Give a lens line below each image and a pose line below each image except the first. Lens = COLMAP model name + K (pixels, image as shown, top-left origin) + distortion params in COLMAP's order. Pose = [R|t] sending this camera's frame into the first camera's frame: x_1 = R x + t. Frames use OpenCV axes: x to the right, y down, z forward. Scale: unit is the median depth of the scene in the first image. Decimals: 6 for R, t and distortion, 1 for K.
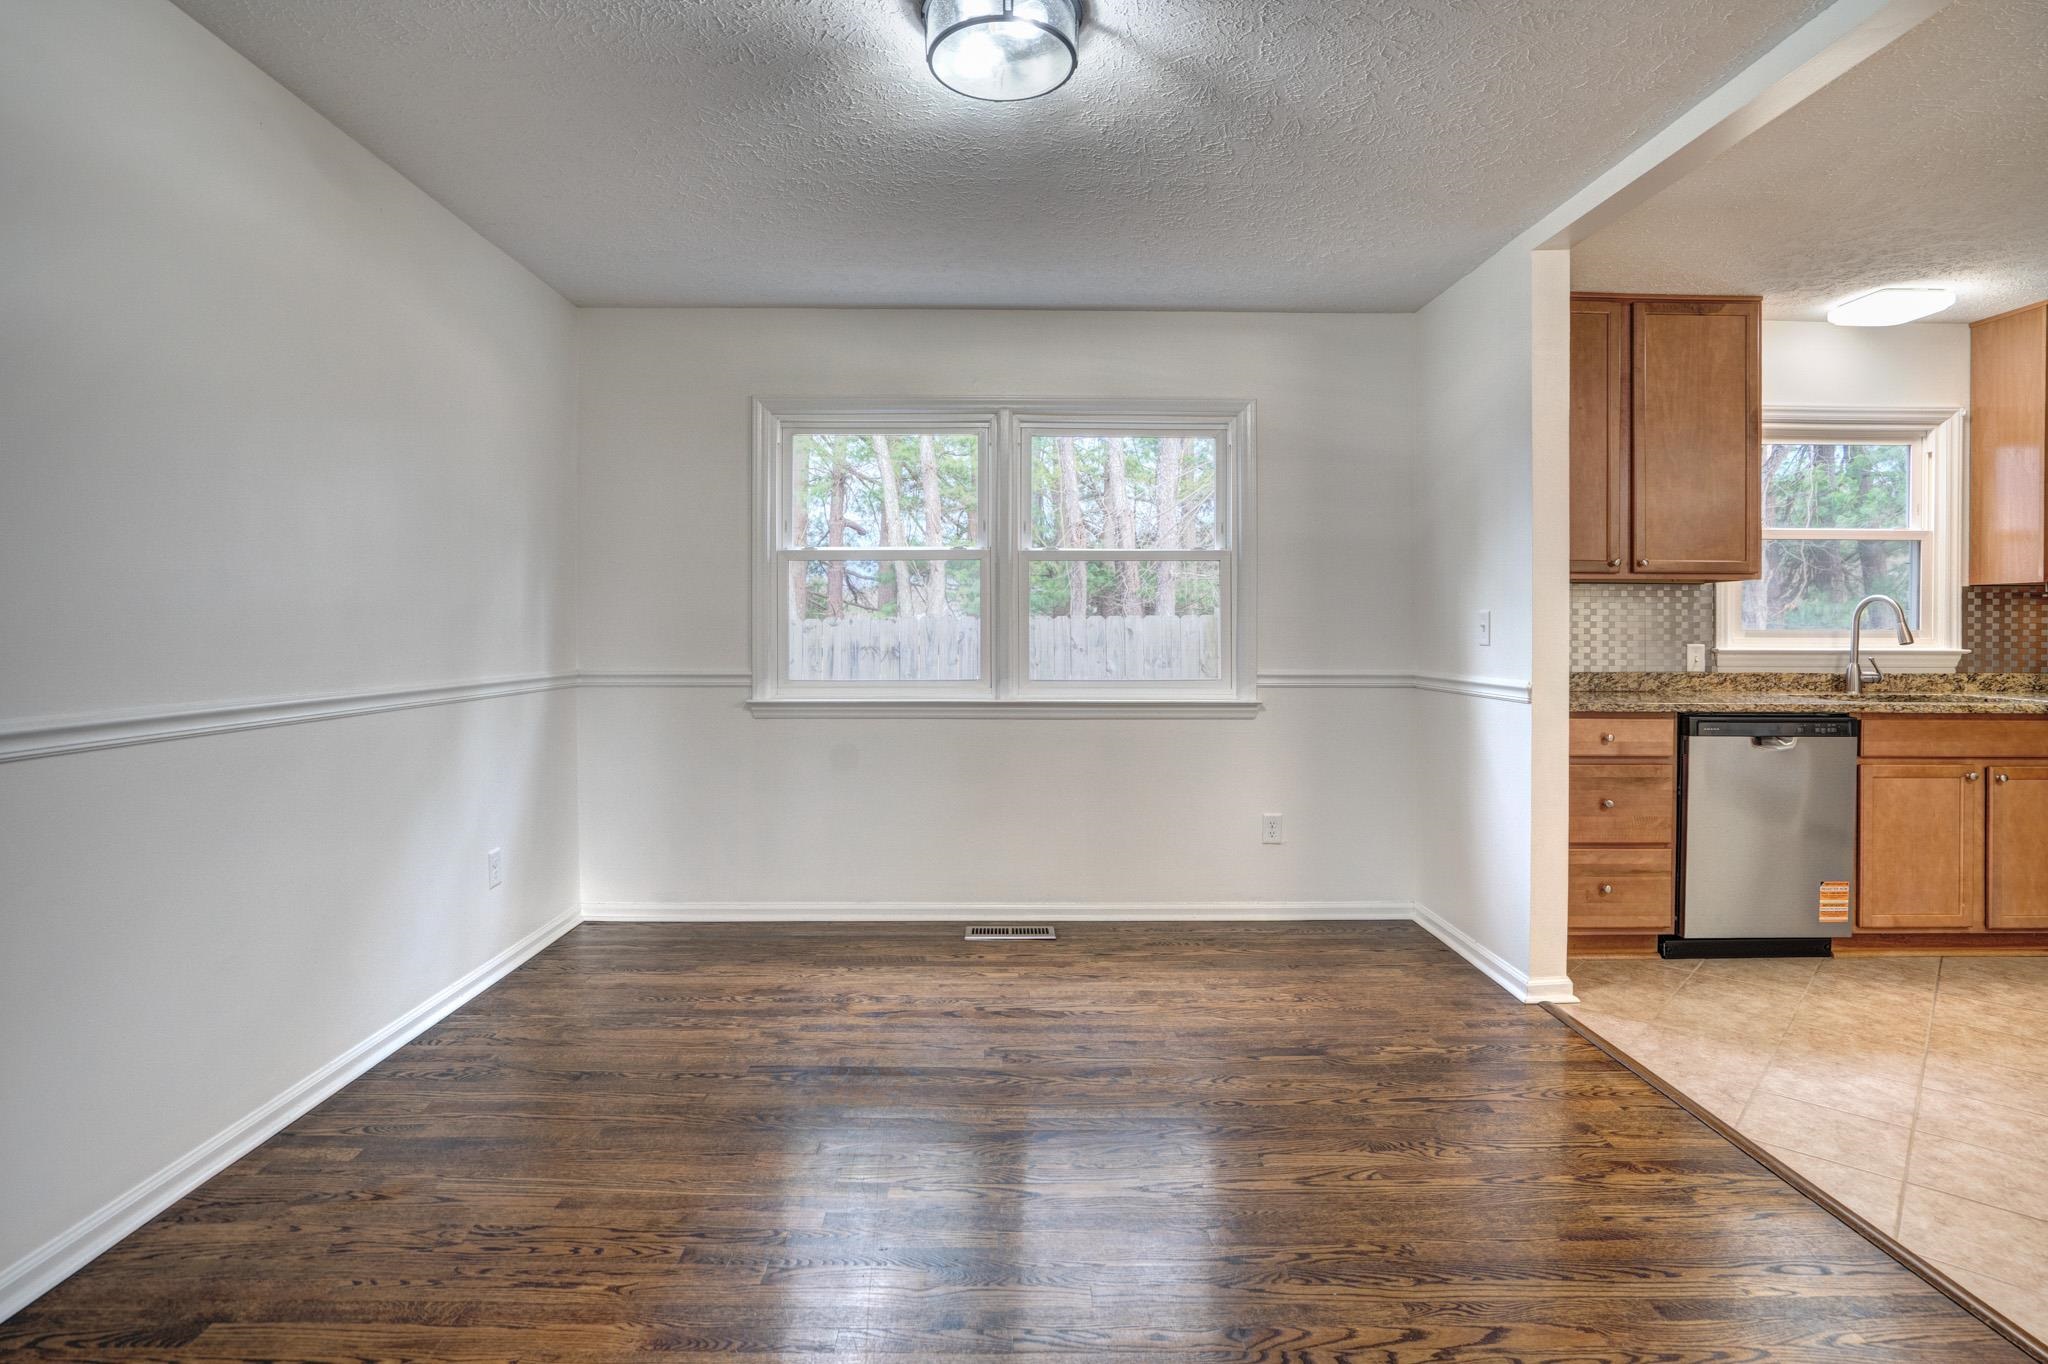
lens RADIAL K [[1049.1, 0, 1012.3], [0, 1049.1, 629.2], [0, 0, 1]] dist [-0.037622, 0.019144]
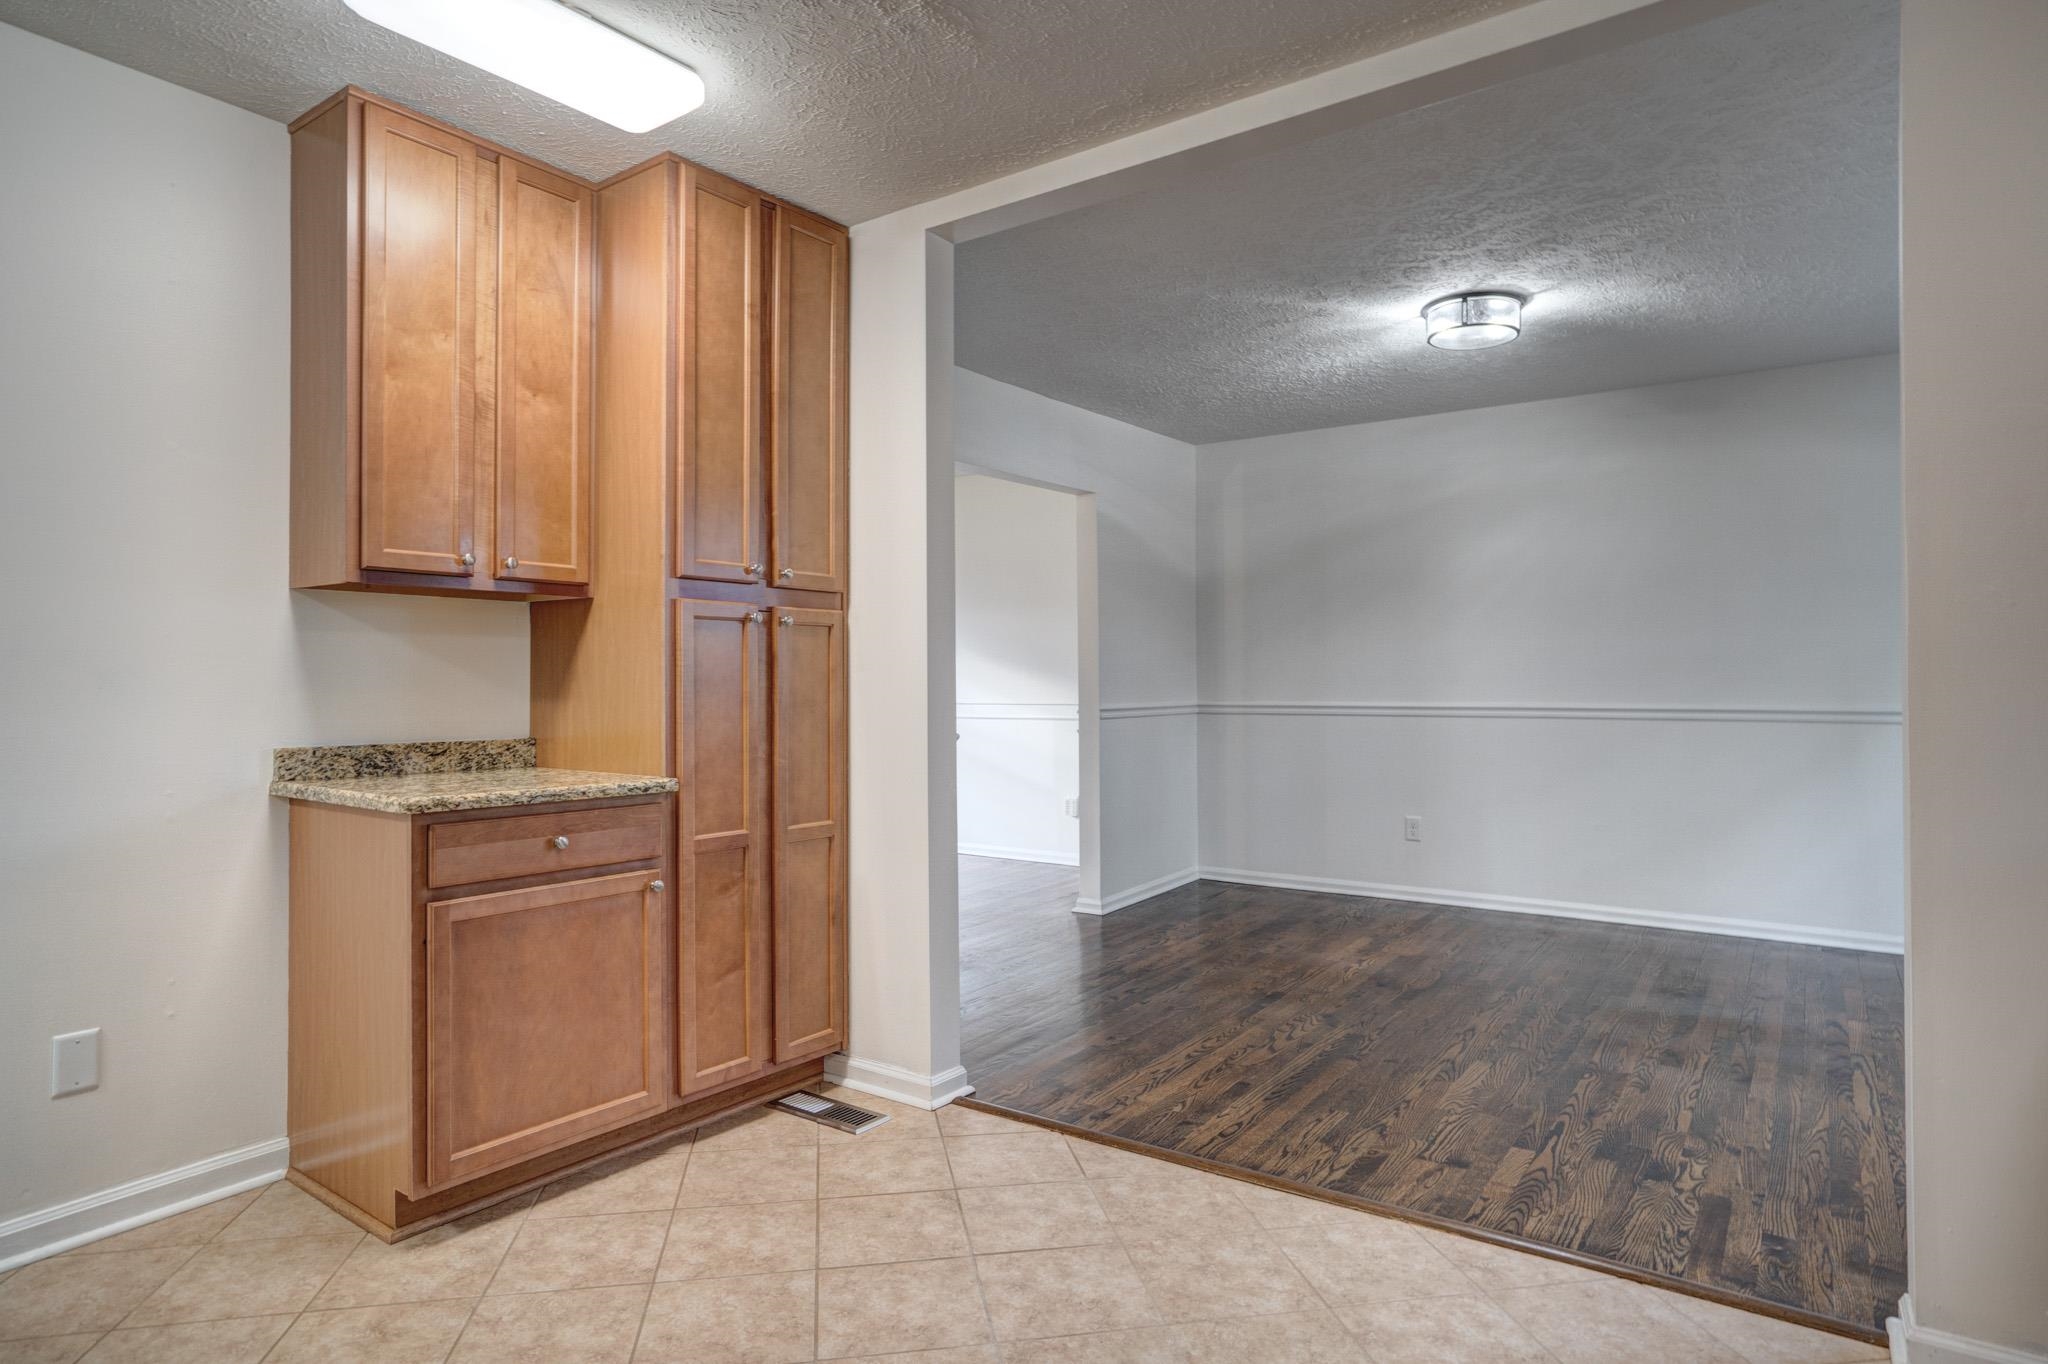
lens RADIAL K [[1123.8, 0, 1016.0], [0, 1123.8, 677.0], [0, 0, 1]] dist [0.001159, 0.000413]
pose [[-0.598789, -0.003606, -0.800898, 1.139489], [-0.001029, 0.999993, -0.003733, 0.012284], [0.800906, -0.001411, -0.598789, 0.888343]]
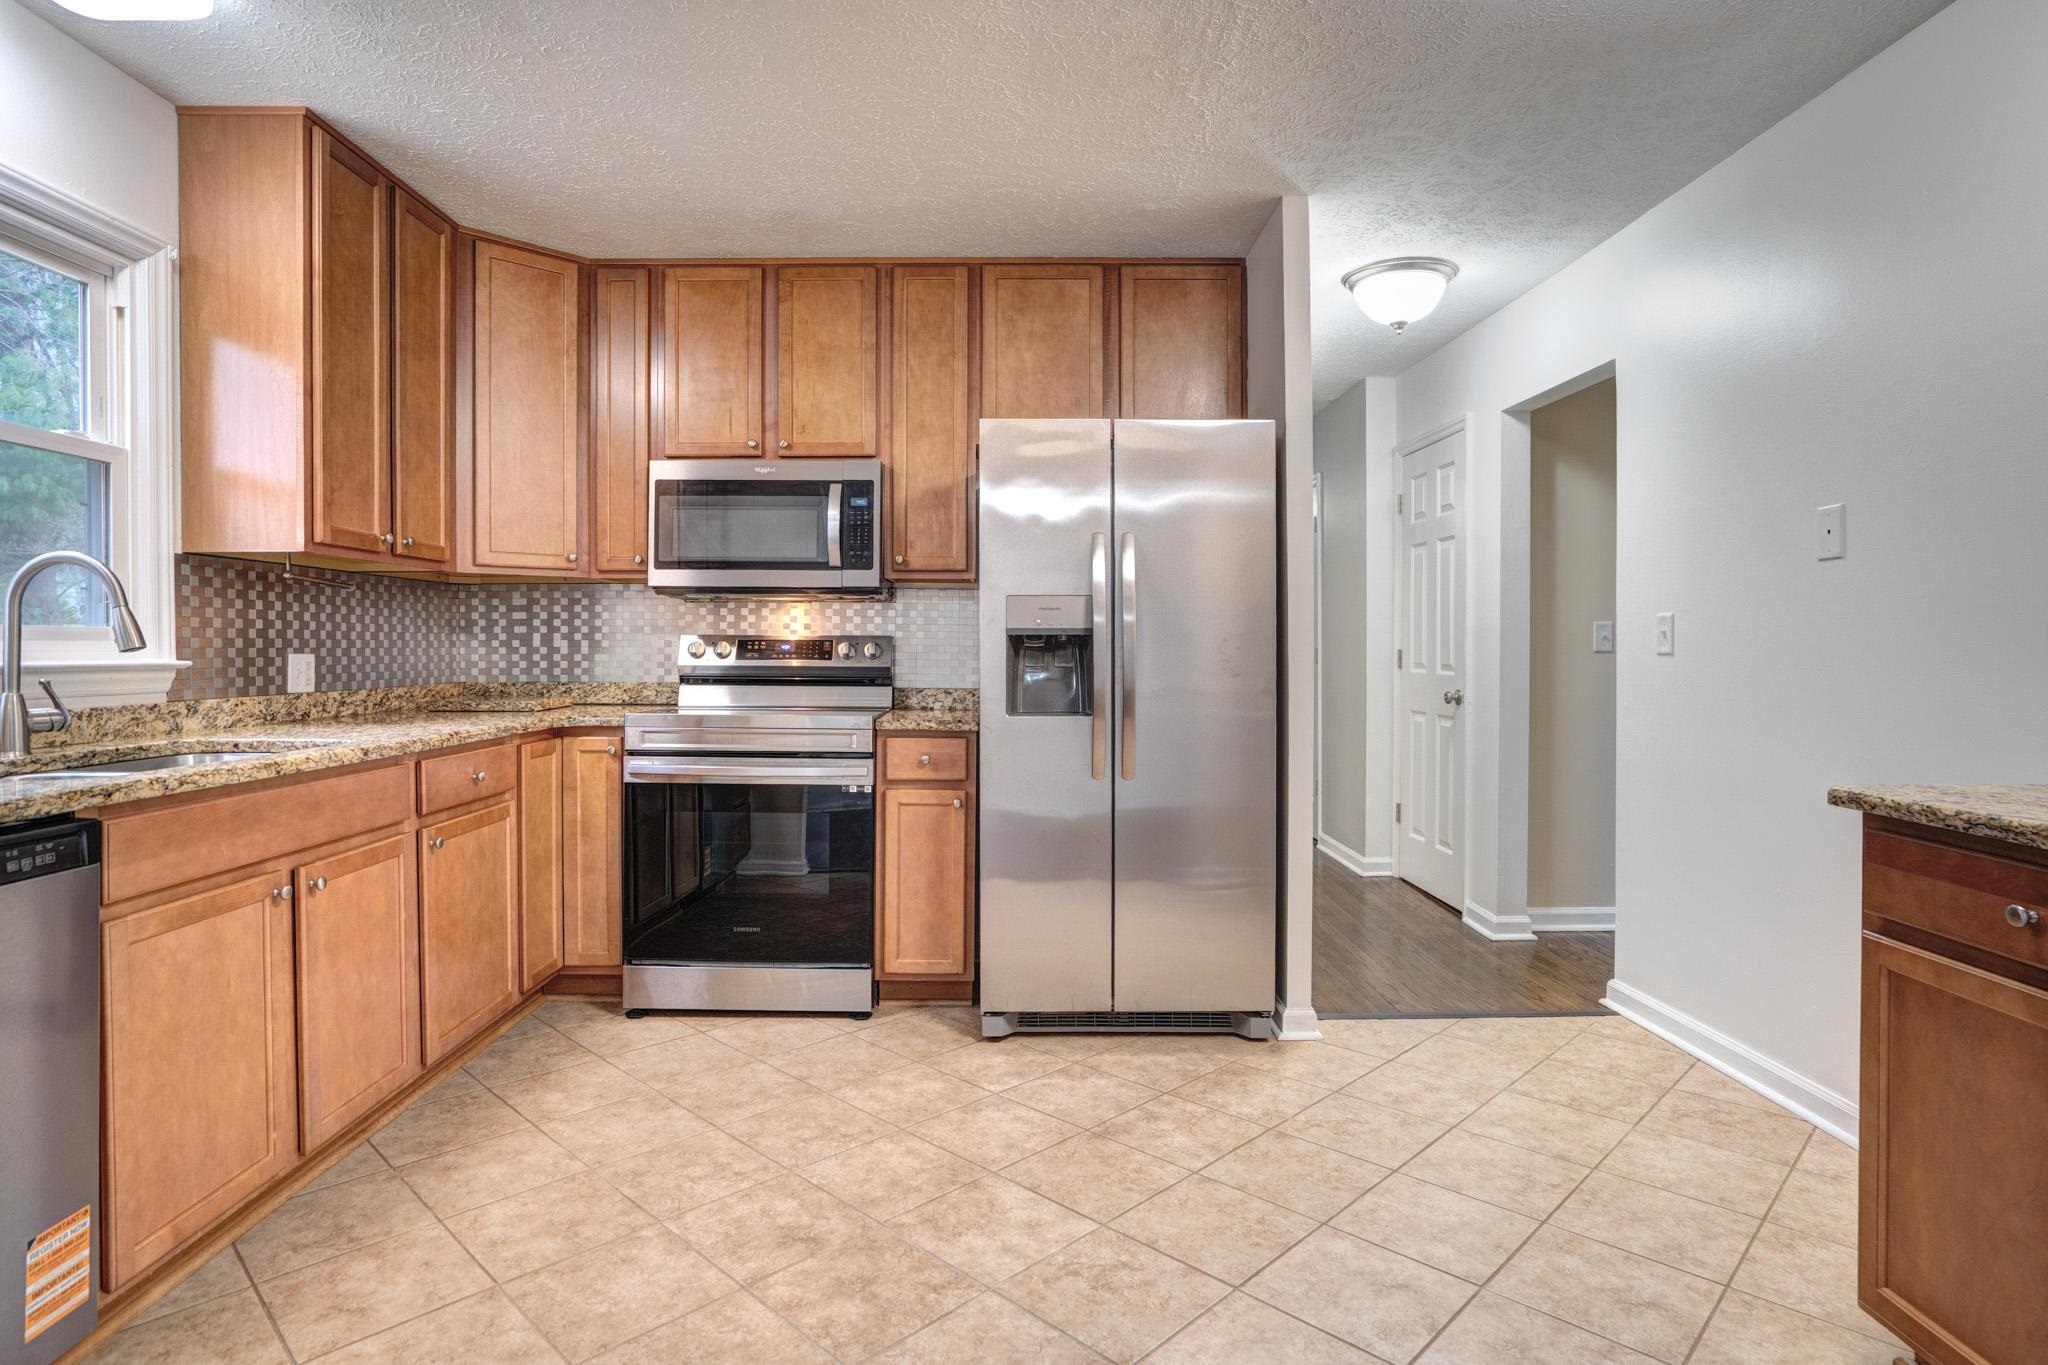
lens RADIAL K [[1099.9, 0, 1011.1], [0, 1099.9, 660.8], [0, 0, 1]] dist [-0.045453, 0.029207]
pose [[0.016648, -0.015971, 0.999734, 0.368190], [0.004123, 0.999865, 0.015904, 0.013767], [-0.999853, 0.003857, 0.016712, 0.601534]]
